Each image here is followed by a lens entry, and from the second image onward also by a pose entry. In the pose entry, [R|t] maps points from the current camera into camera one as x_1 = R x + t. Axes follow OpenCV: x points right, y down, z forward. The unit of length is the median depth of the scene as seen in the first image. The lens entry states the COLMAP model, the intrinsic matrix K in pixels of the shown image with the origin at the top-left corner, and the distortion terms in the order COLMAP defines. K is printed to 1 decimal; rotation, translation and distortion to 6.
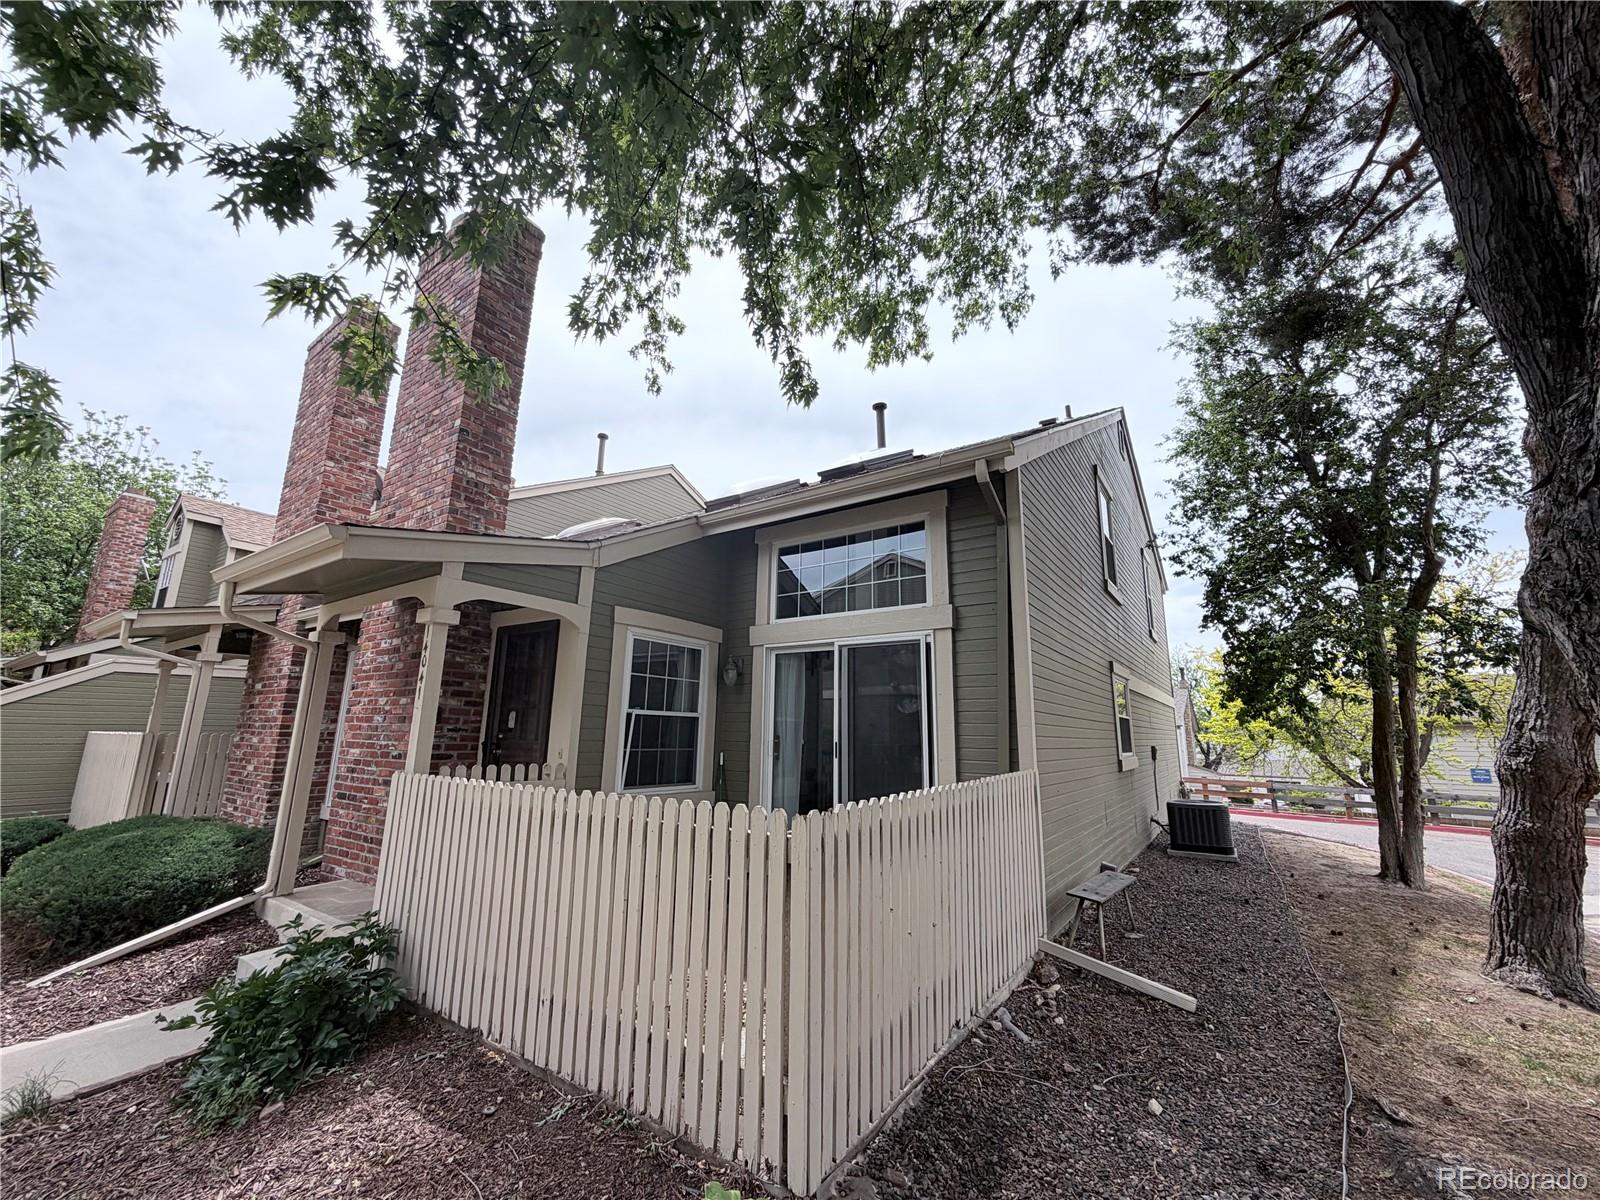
lens RADIAL K [[634.6, 0, 799.8], [0, 634.6, 602.8], [0, 0, 1]] dist [0.000902, -0.000803]
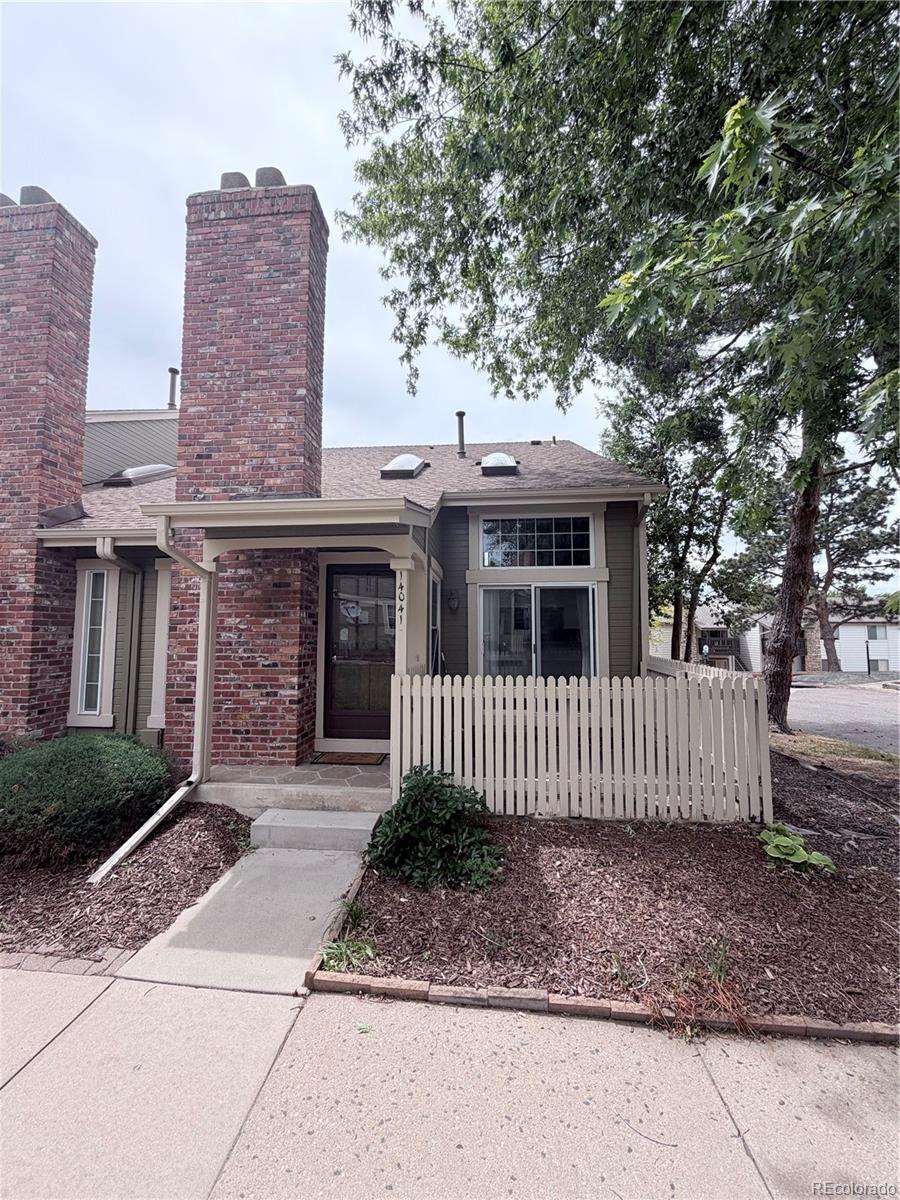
lens RADIAL K [[476.0, 0, 445.4], [0, 476.0, 600.9], [0, 0, 1]] dist [0.000902, -0.000803]
pose [[0.872010, 0.018838, 0.489126, -0.754678], [-0.084374, 0.990087, 0.112288, -0.015949], [-0.482162, -0.139186, 0.864955, 0.040569]]
